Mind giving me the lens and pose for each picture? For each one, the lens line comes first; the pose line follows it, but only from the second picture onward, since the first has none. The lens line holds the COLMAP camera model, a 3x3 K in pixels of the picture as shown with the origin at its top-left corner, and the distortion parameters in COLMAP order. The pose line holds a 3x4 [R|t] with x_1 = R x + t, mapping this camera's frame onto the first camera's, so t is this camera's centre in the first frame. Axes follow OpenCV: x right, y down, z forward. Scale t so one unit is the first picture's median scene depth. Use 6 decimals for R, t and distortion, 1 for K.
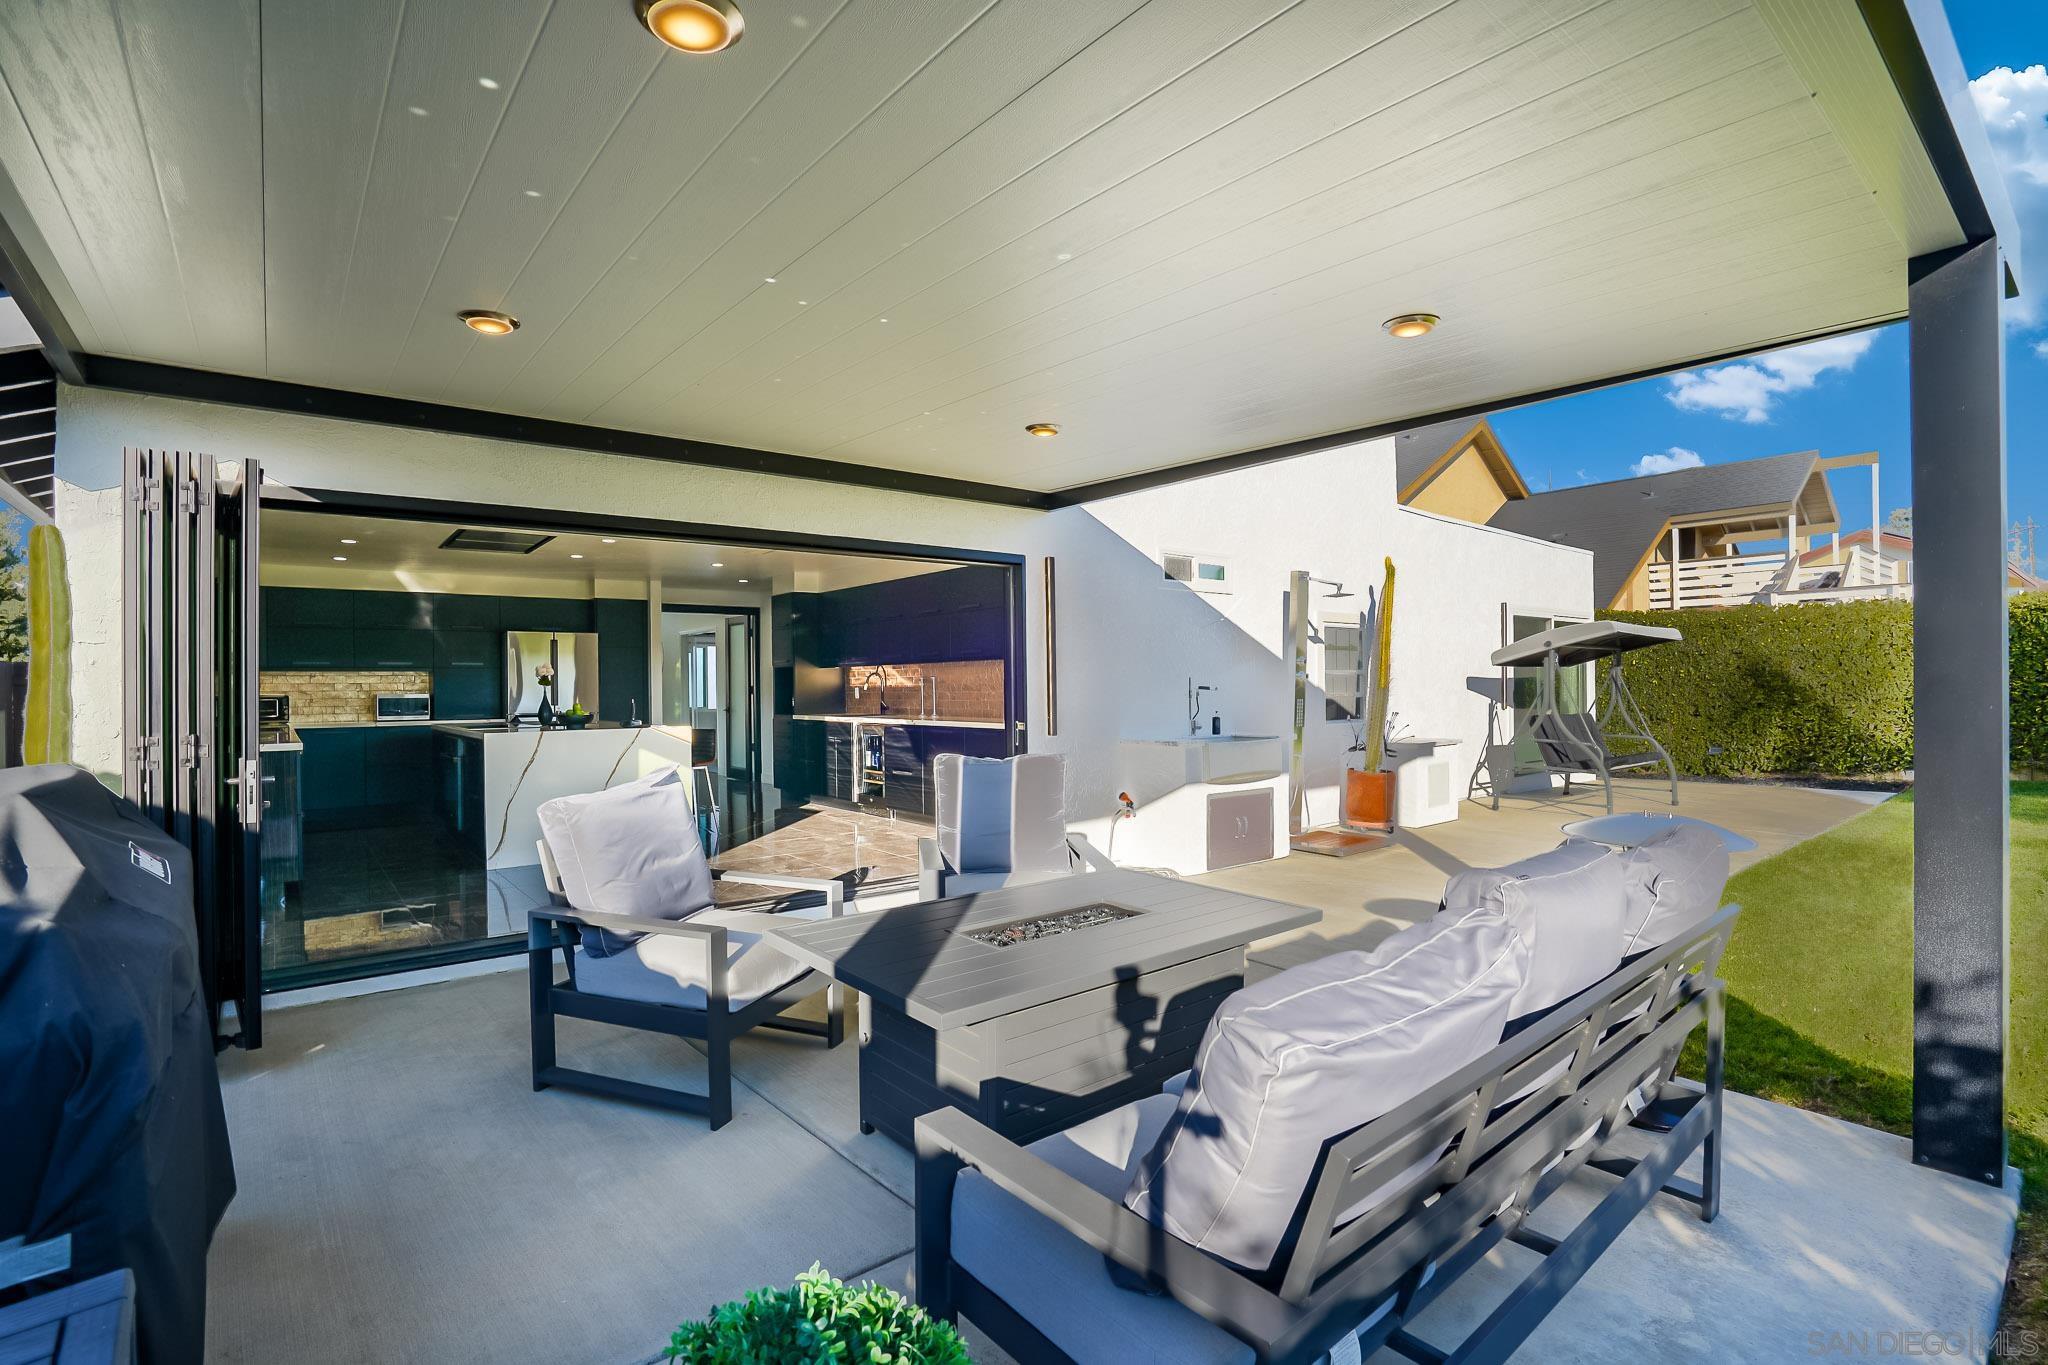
lens RADIAL K [[953.4, 0, 1030.9], [0, 953.4, 679.3], [0, 0, 1]] dist [-0.057833, 0.026237]
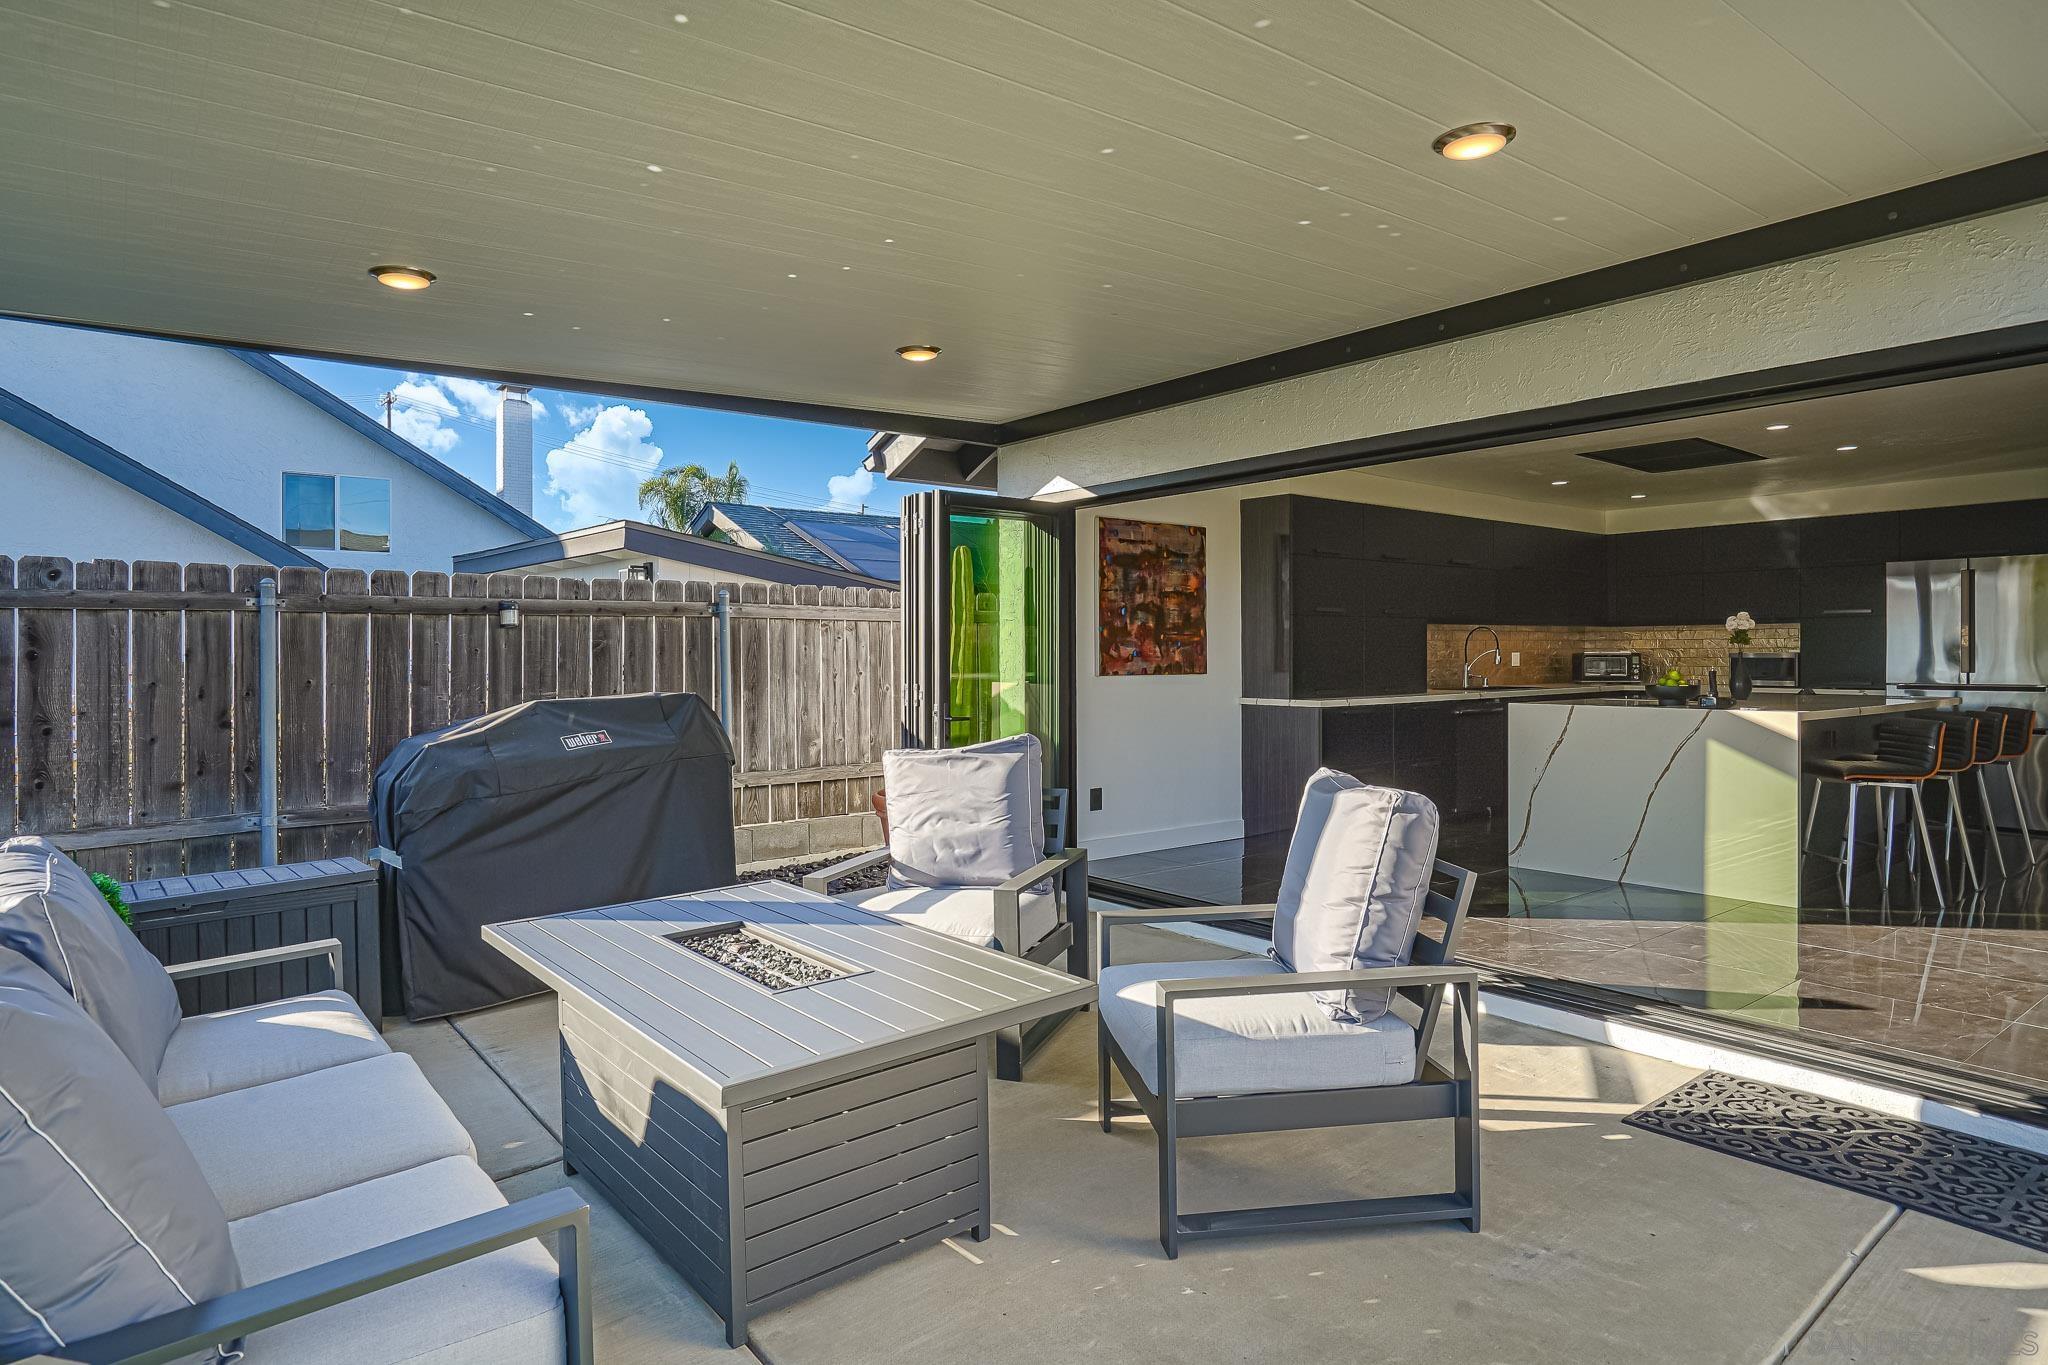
lens RADIAL K [[1149.0, 0, 1025.3], [0, 1149.0, 646.2], [0, 0, 1]] dist [0.002818, 0.001077]
pose [[-0.008316, 0.003350, -0.999960, 0.290772], [0.009417, 0.999950, 0.003271, 0.000847], [0.999921, -0.009390, -0.008347, 0.385379]]
